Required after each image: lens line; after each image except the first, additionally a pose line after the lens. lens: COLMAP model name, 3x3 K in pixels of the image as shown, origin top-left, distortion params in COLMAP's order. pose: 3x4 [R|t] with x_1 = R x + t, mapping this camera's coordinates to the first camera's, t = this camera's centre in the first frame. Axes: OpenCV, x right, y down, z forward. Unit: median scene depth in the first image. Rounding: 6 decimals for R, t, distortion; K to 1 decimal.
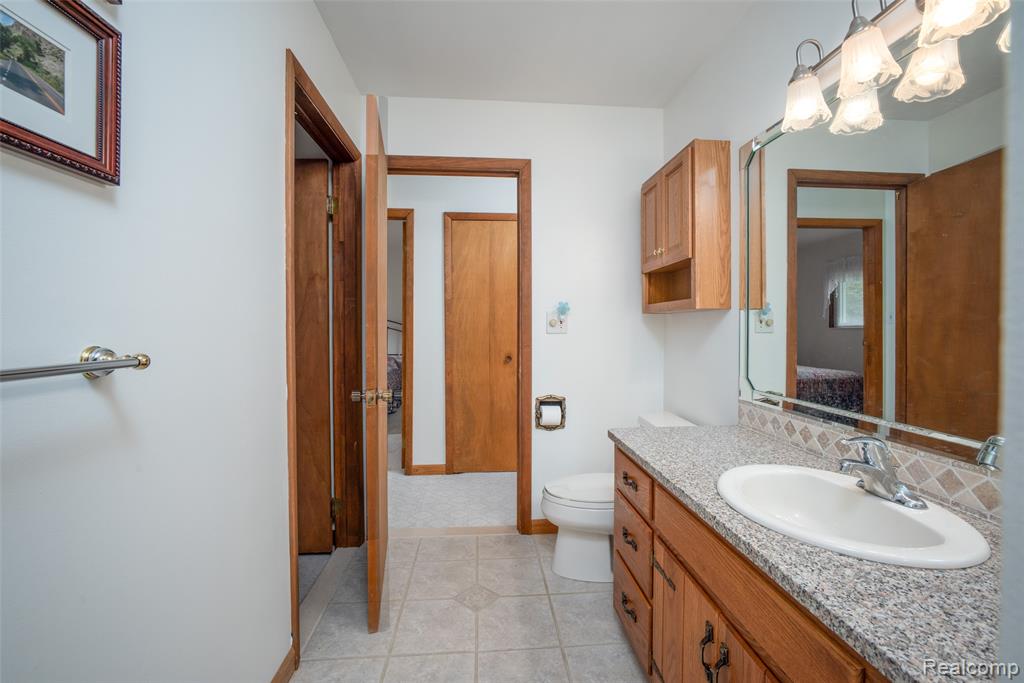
lens RADIAL K [[442.0, 0, 509.8], [0, 442.0, 312.6], [0, 0, 1]] dist [-0.013087, 0.000679]
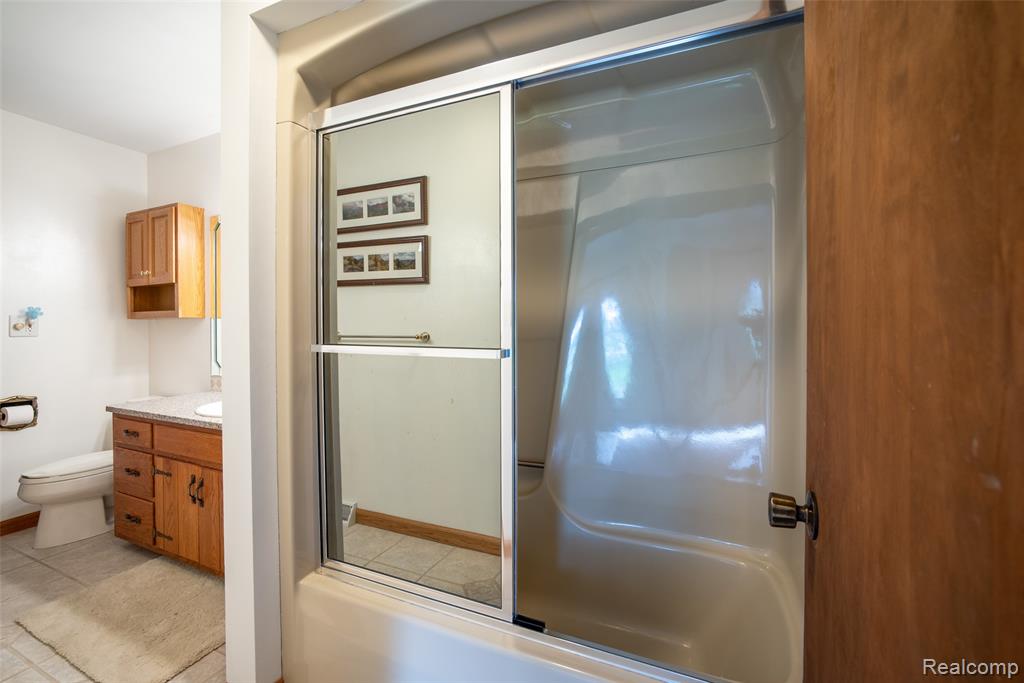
lens RADIAL K [[422.4, 0, 515.0], [0, 422.4, 345.9], [0, 0, 1]] dist [-0.015695, 0.000464]
pose [[0.463723, -0.033629, 0.885342, -0.292147], [-0.028758, 0.998181, 0.052978, -0.020514], [-0.885513, -0.050028, 0.461913, -0.633411]]
